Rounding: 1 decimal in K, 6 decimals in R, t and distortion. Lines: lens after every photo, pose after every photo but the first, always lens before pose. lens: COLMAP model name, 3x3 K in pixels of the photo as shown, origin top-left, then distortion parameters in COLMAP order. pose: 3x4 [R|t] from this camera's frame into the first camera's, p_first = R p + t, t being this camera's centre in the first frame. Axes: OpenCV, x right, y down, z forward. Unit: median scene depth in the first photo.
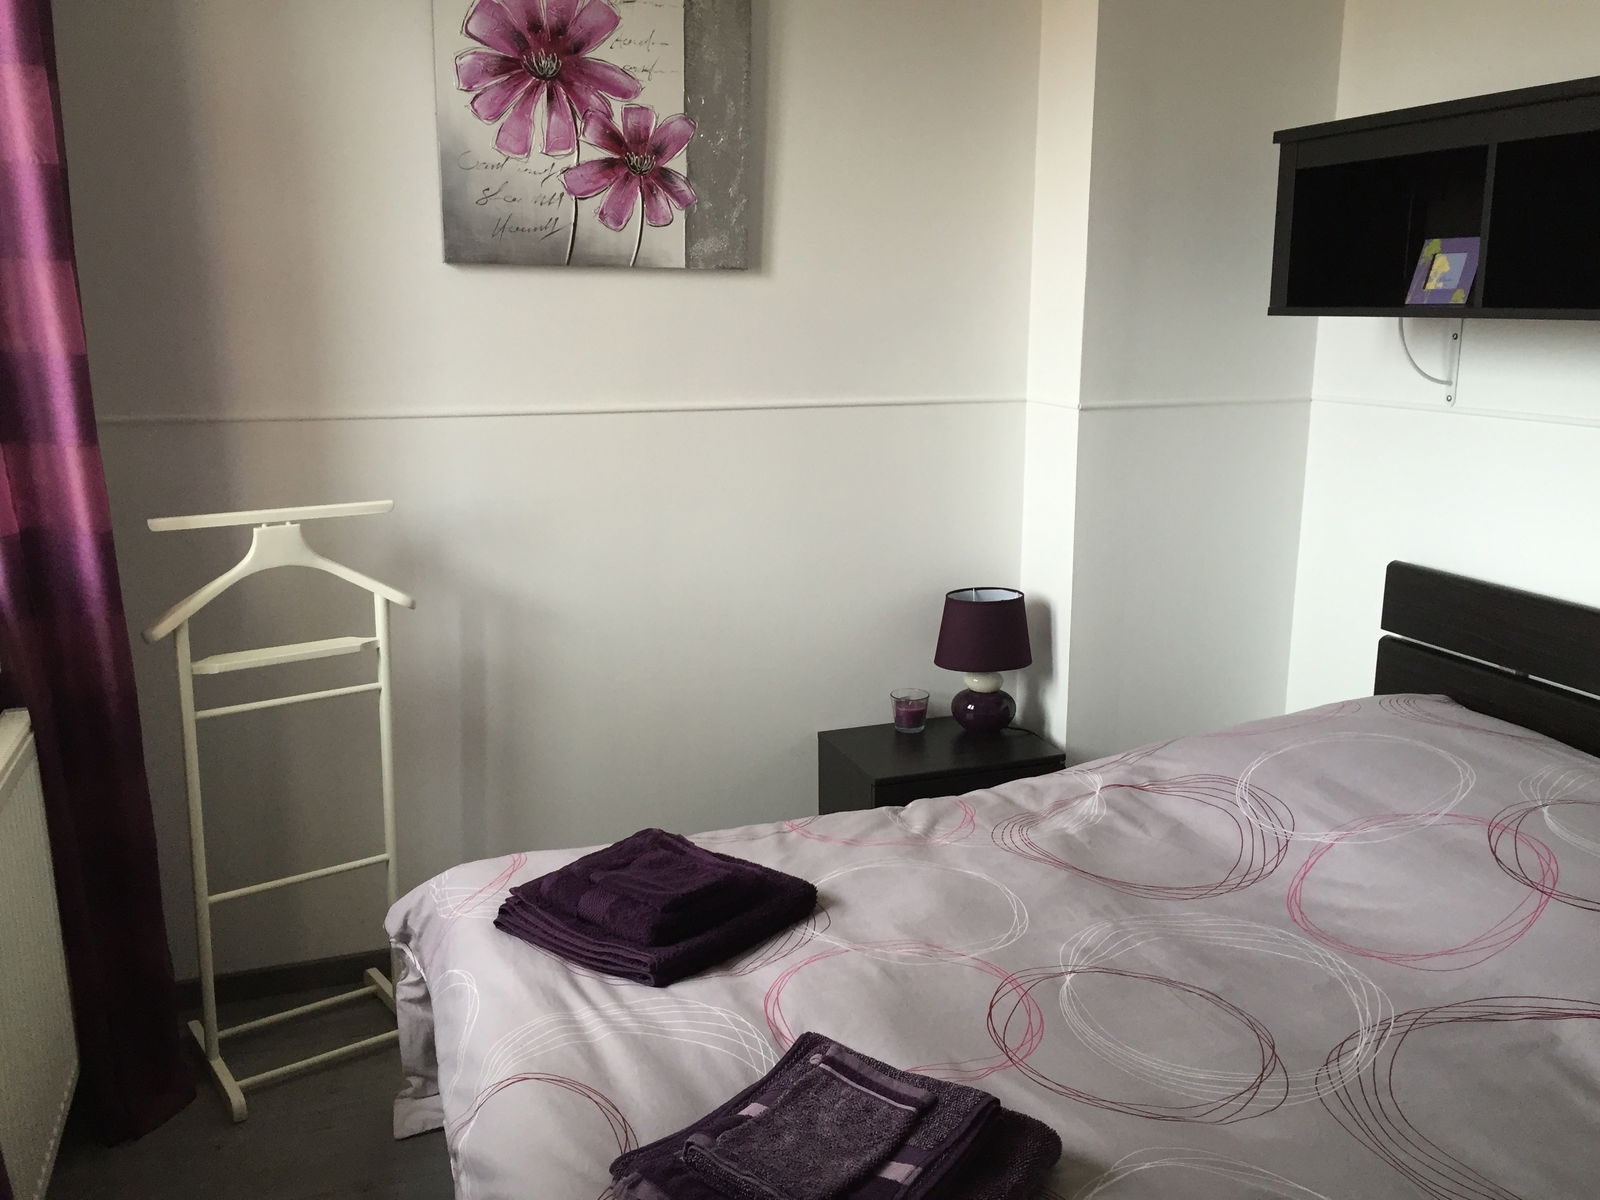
lens RADIAL K [[1365.5, 0, 755.5], [0, 1365.5, 590.4], [0, 0, 1]] dist [0.084764, -0.119288]
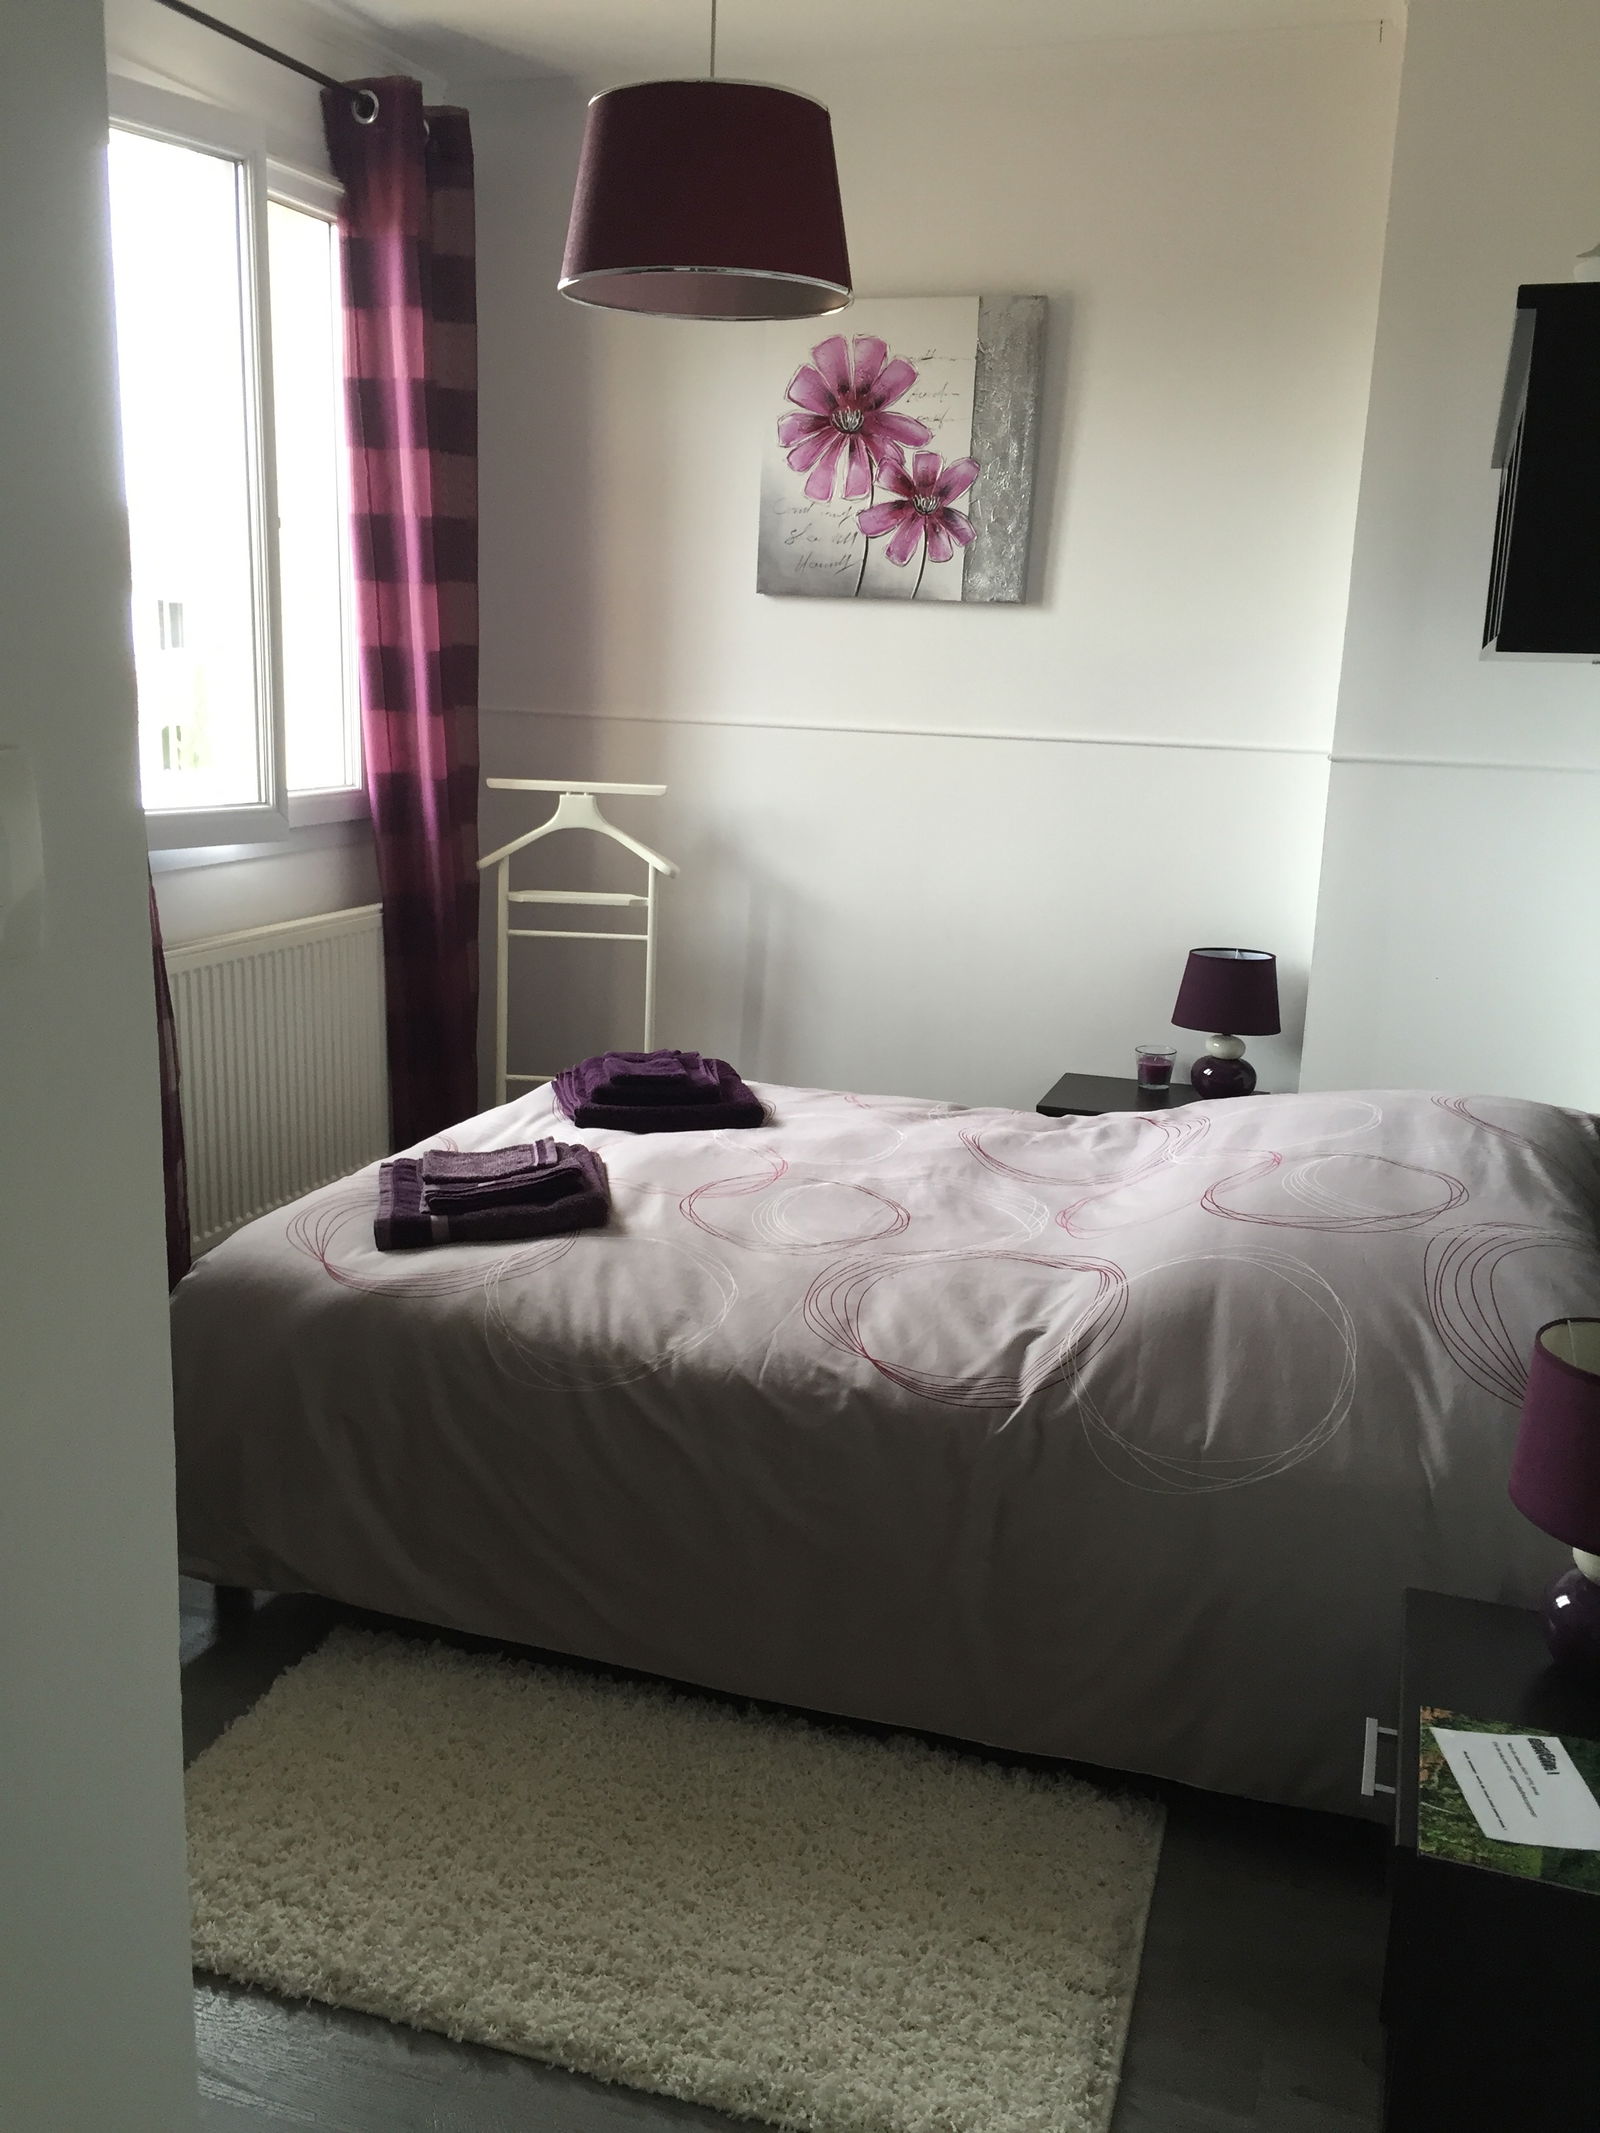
lens RADIAL K [[1820.4, 0, 812.3], [0, 1820.4, 1067.0], [0, 0, 1]] dist [0.084764, -0.119288]
pose [[0.775156, 0.162478, -0.610519, 0.823433], [-0.168418, 0.984537, 0.048181, 0.076340], [0.608908, 0.065475, 0.790534, -0.181504]]
